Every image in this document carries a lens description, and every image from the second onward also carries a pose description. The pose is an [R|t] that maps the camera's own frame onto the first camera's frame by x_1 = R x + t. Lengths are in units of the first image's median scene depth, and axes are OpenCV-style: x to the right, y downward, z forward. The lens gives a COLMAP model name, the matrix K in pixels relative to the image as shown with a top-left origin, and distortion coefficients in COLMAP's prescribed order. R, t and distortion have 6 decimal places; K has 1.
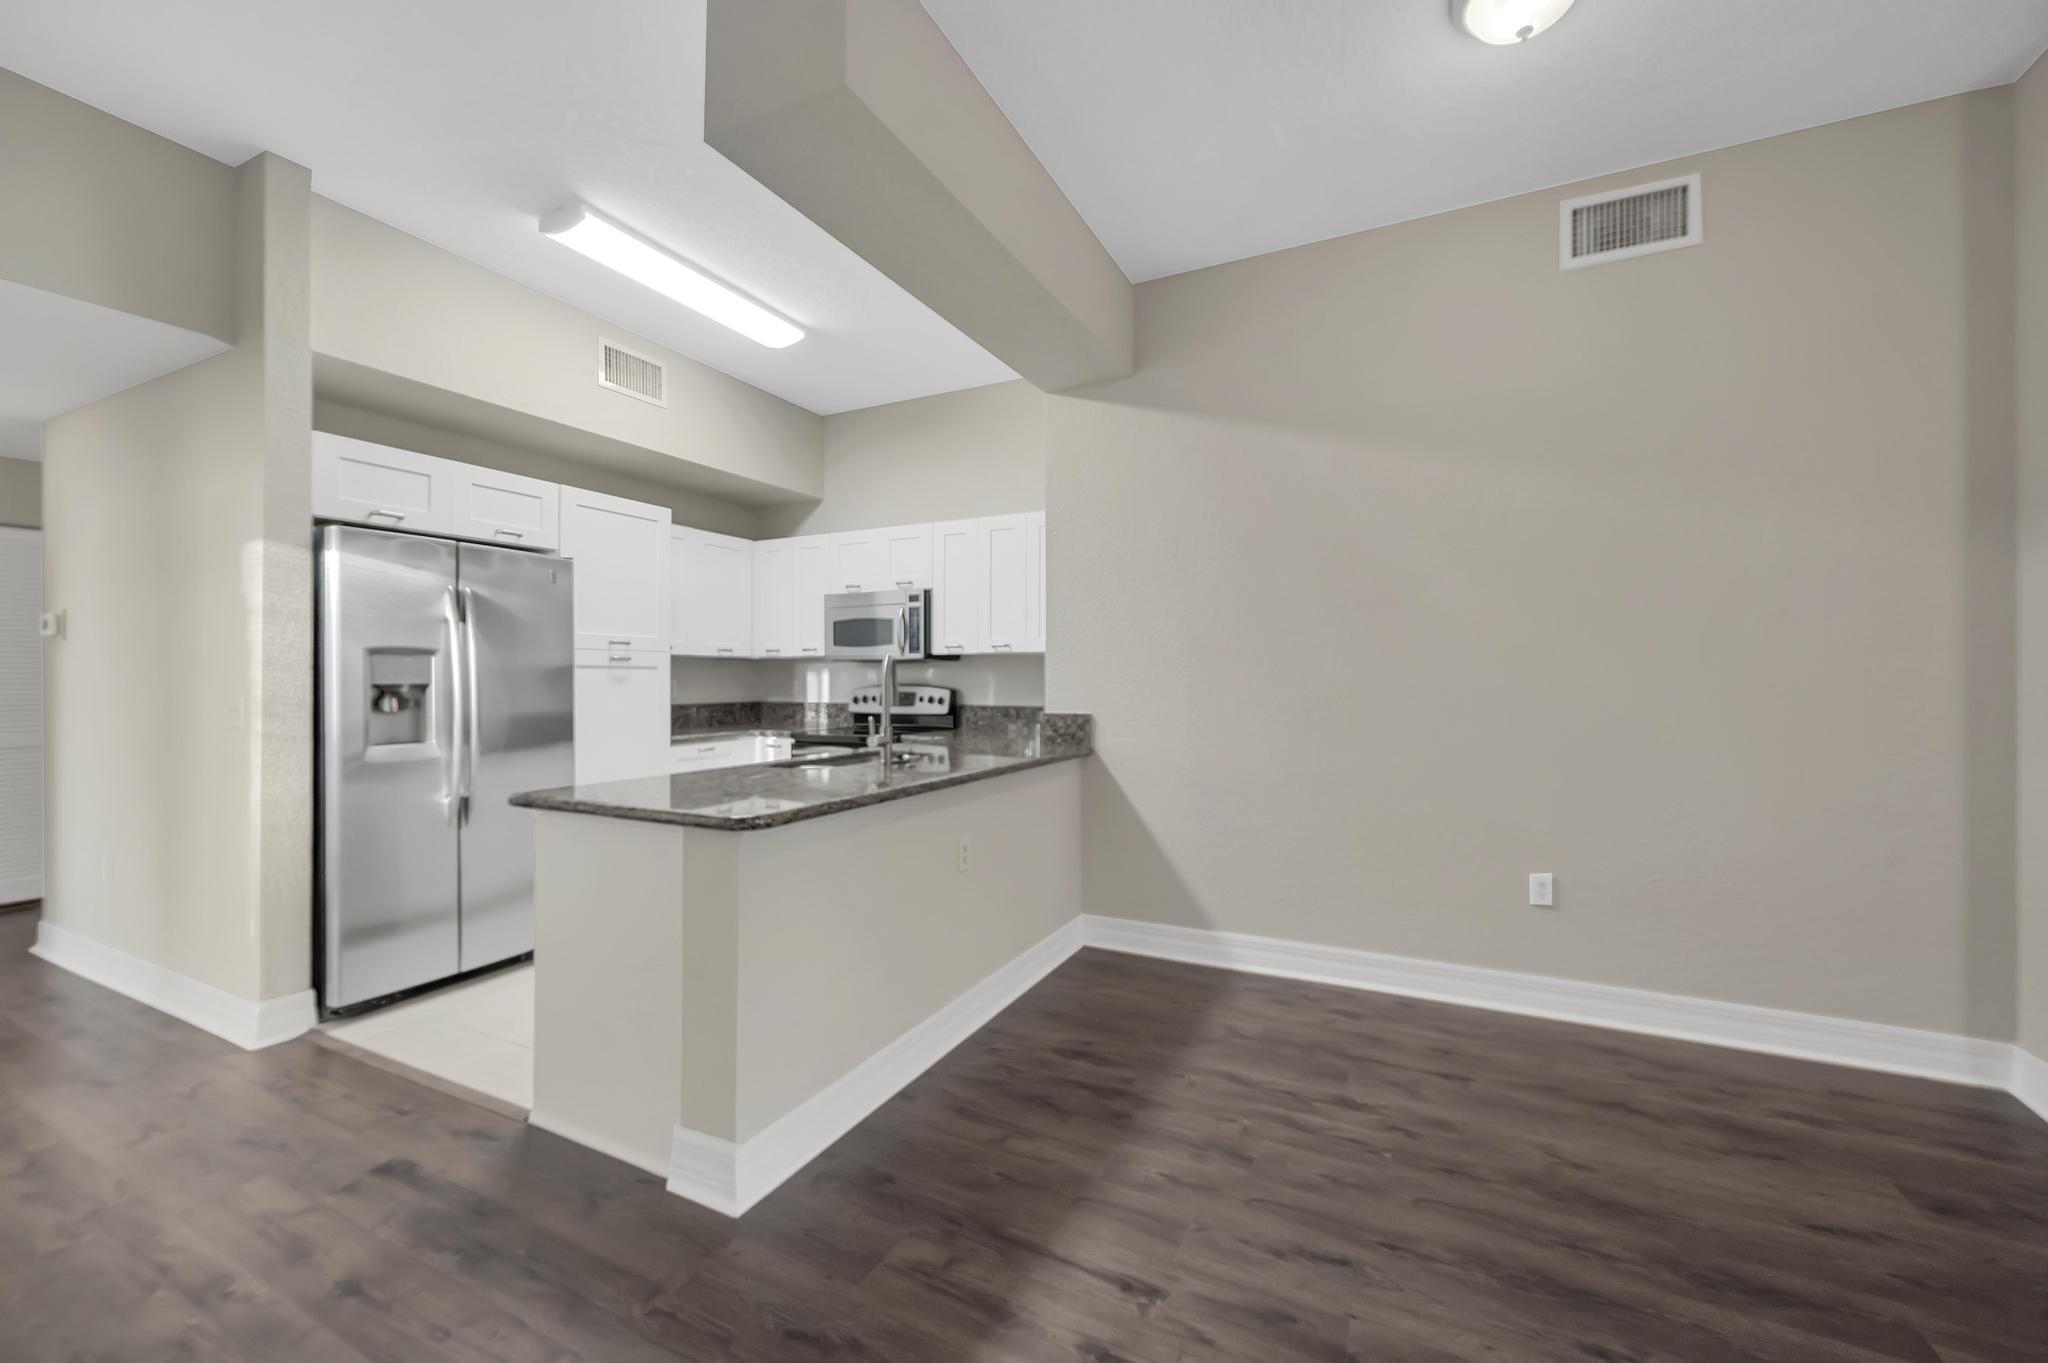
lens RADIAL K [[808.6, 0, 1033.2], [0, 808.6, 677.0], [0, 0, 1]] dist [-0.005088, 0.000035]
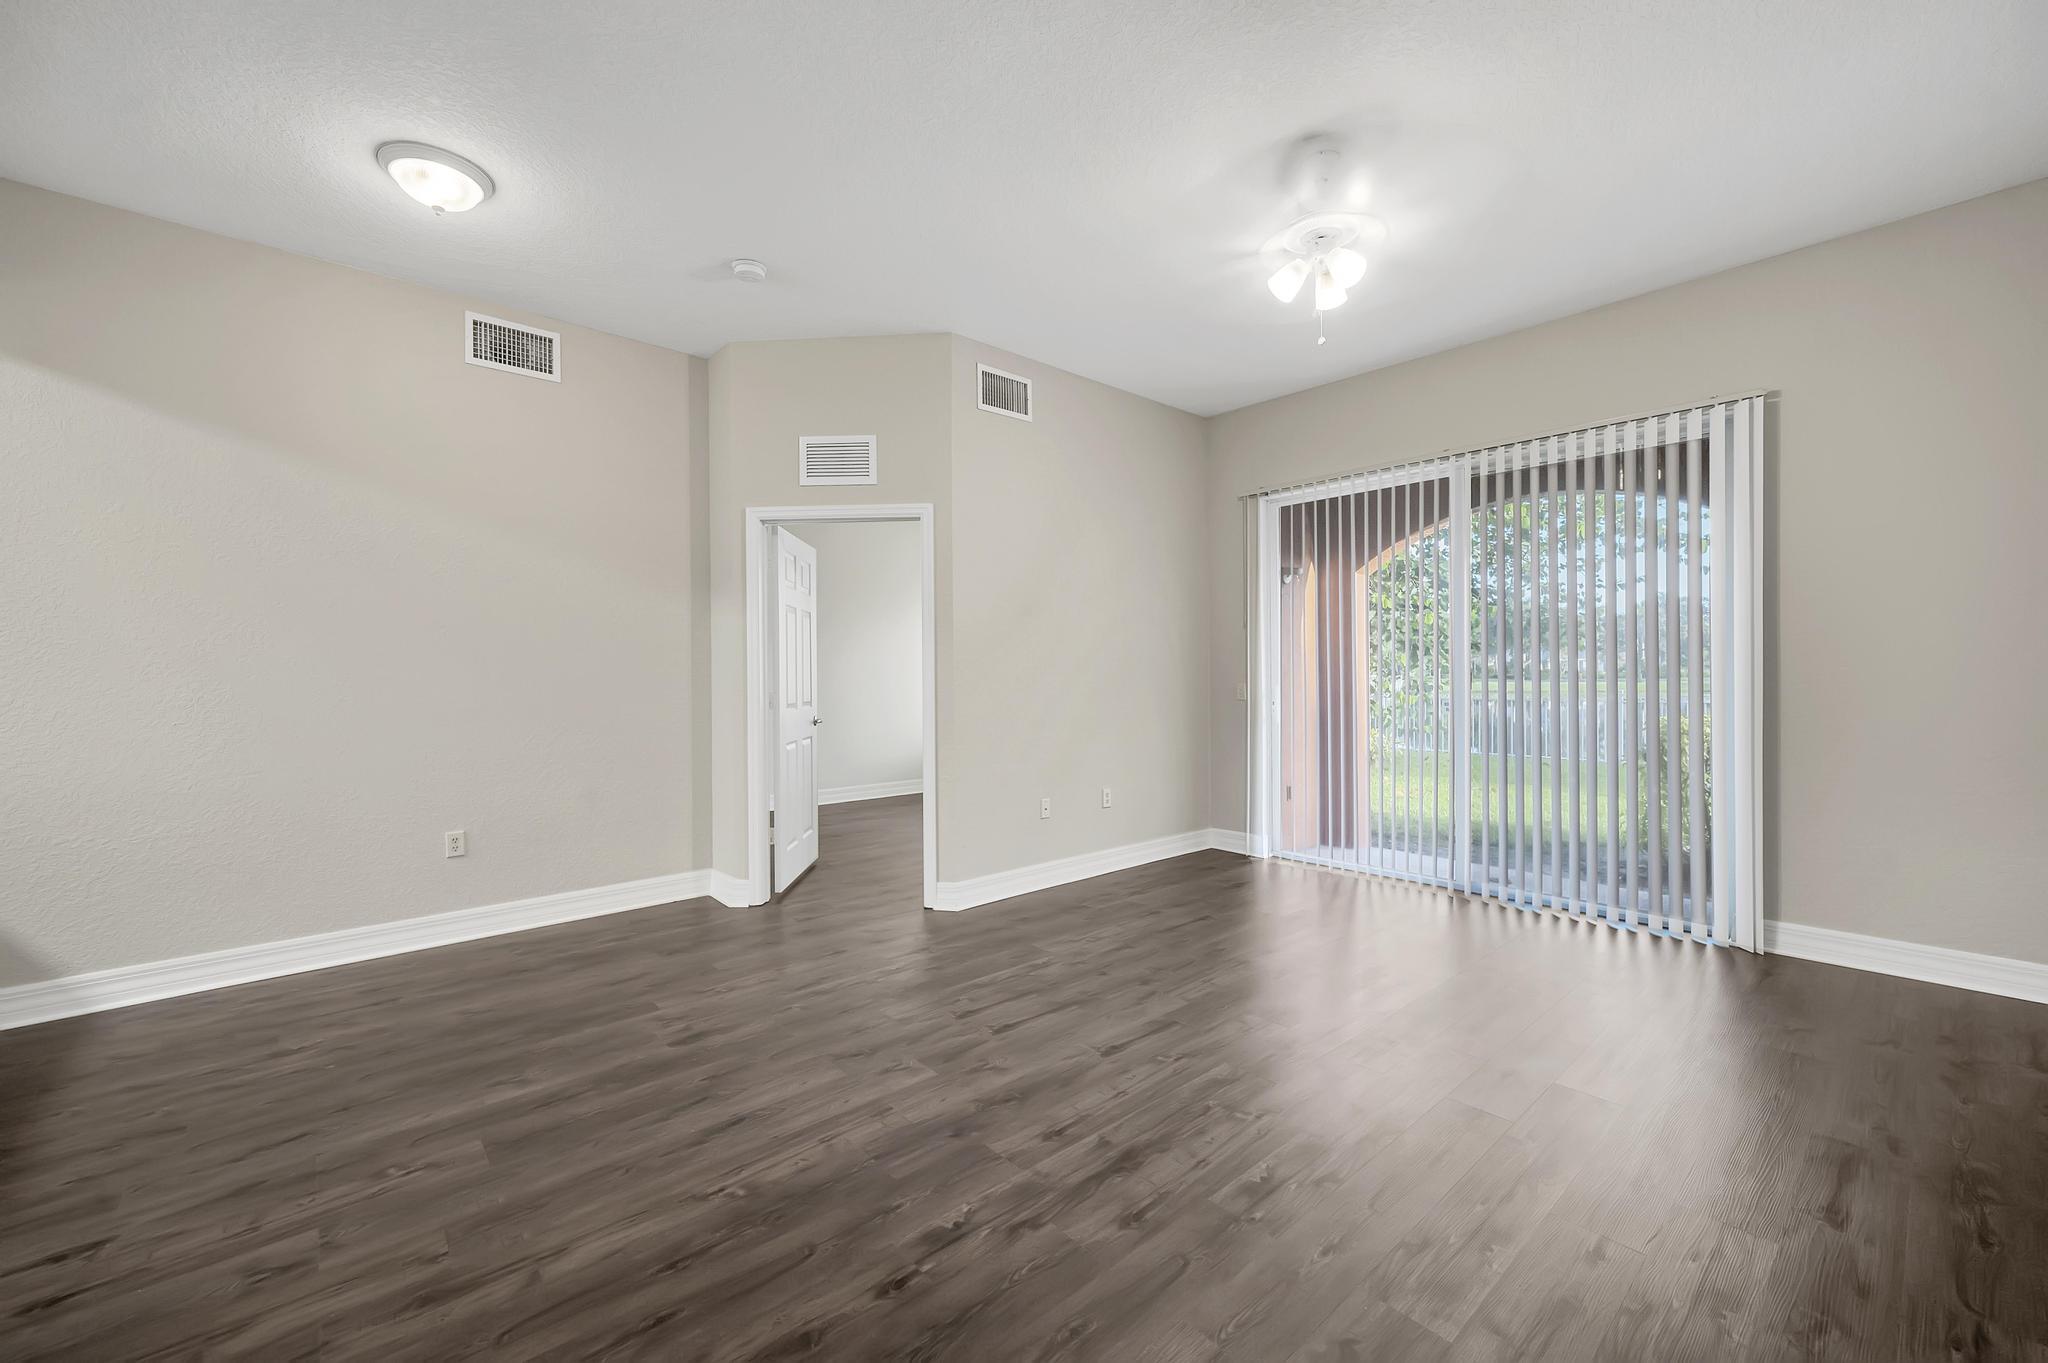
lens RADIAL K [[808.6, 0, 1033.2], [0, 808.6, 677.0], [0, 0, 1]] dist [-0.005088, 0.000035]
pose [[0.369555, -0.007858, 0.929176, -0.205646], [0.007226, 0.999958, 0.005582, -0.003134], [-0.929181, 0.004651, 0.369597, -0.311793]]
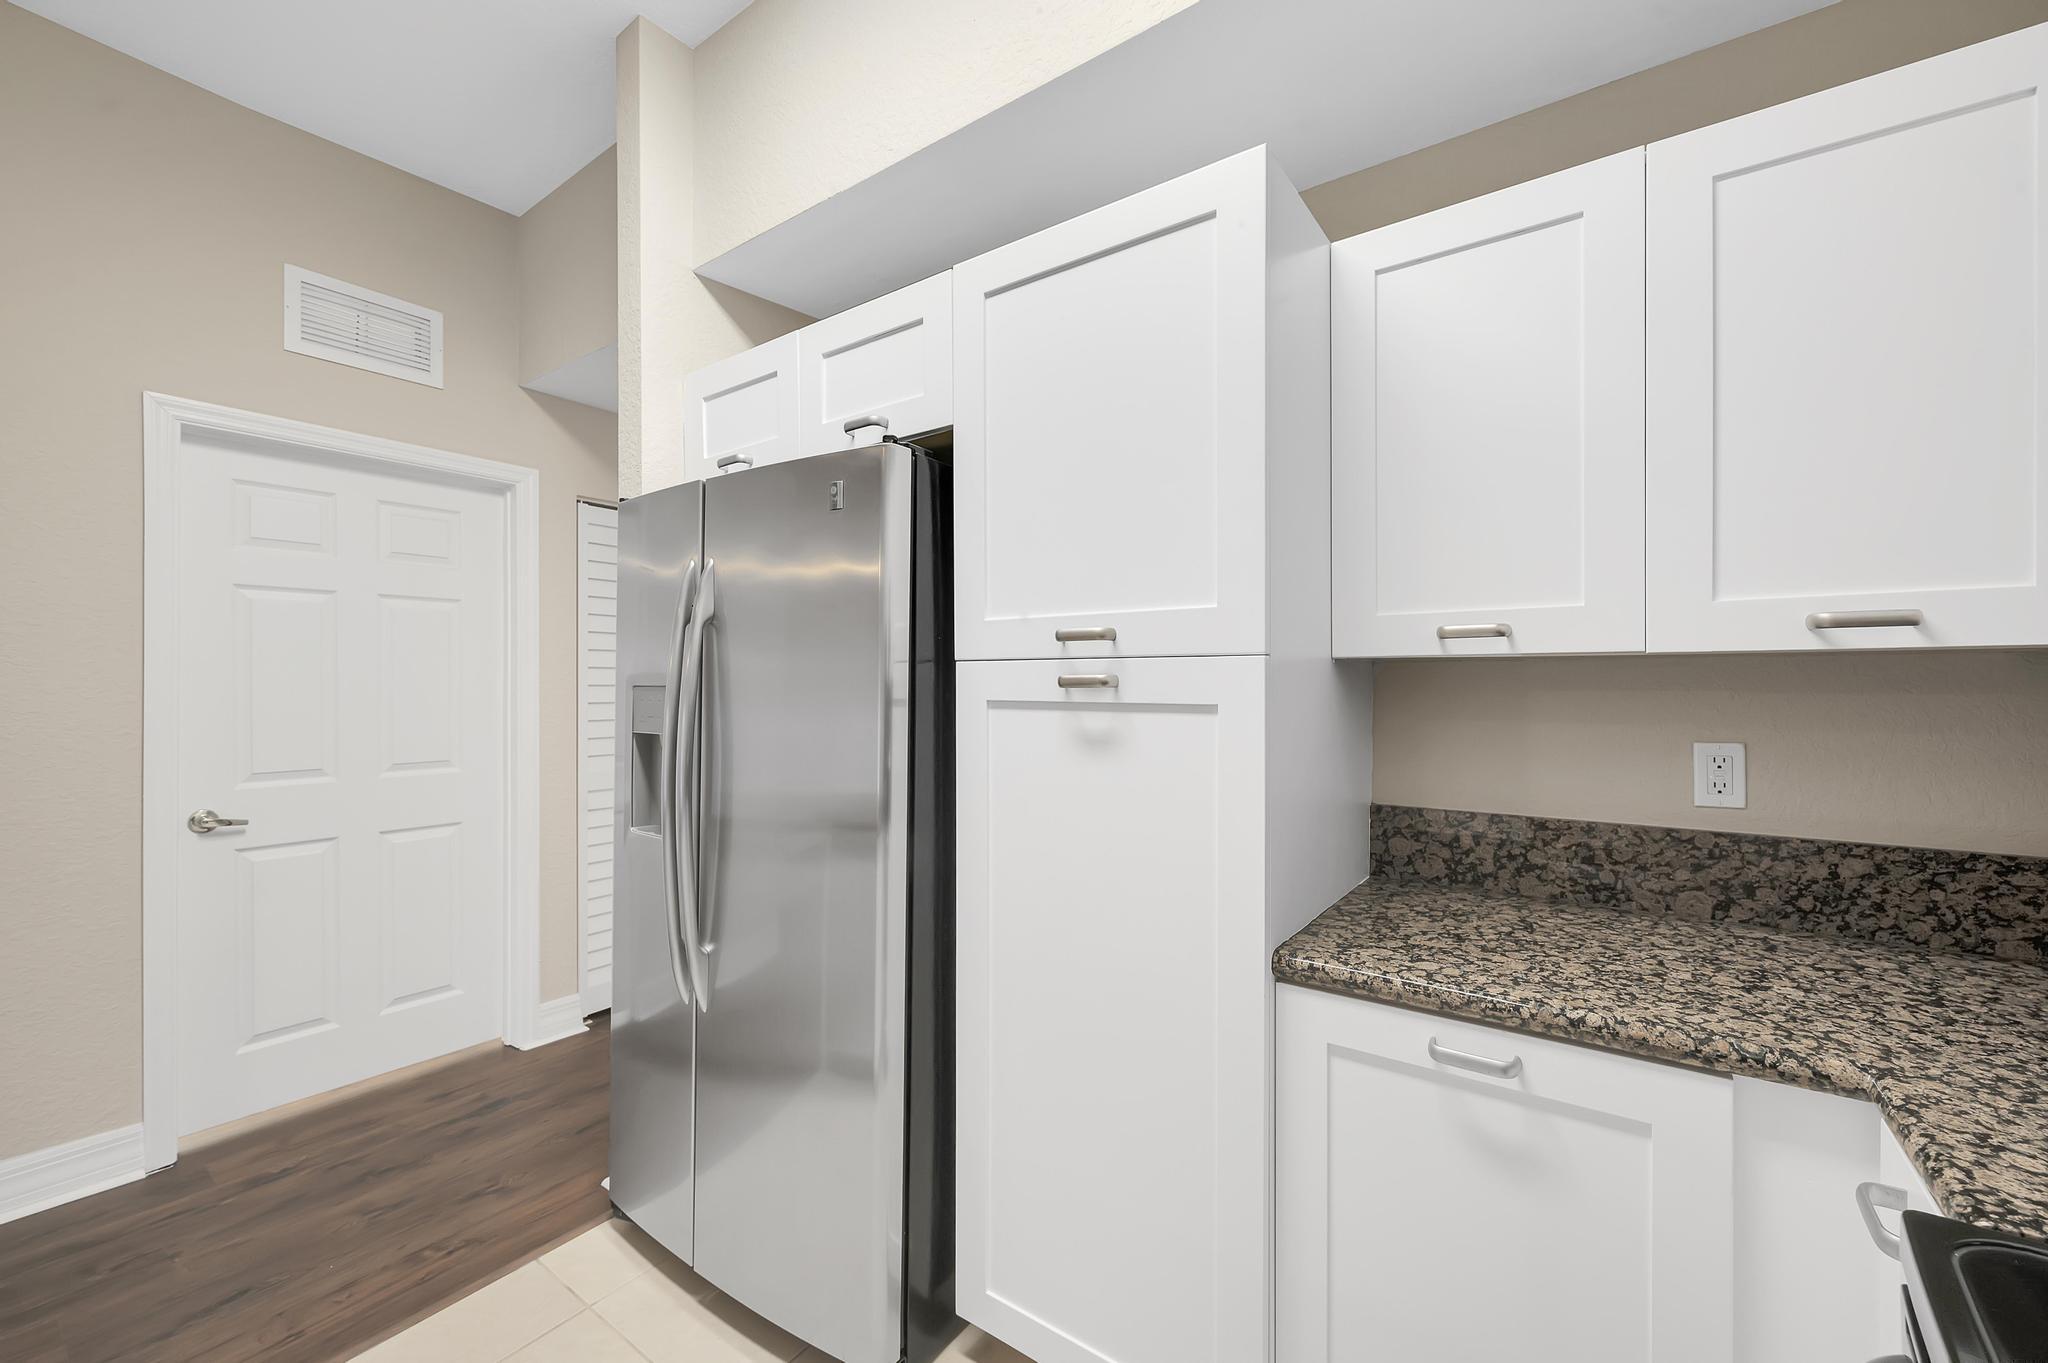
lens RADIAL K [[808.6, 0, 1033.2], [0, 808.6, 677.0], [0, 0, 1]] dist [-0.005088, 0.000035]
pose [[-0.166602, -0.002738, -0.986020, -0.216078], [0.004751, 0.999982, -0.003579, -0.030620], [0.986013, -0.005281, -0.166586, 1.345438]]
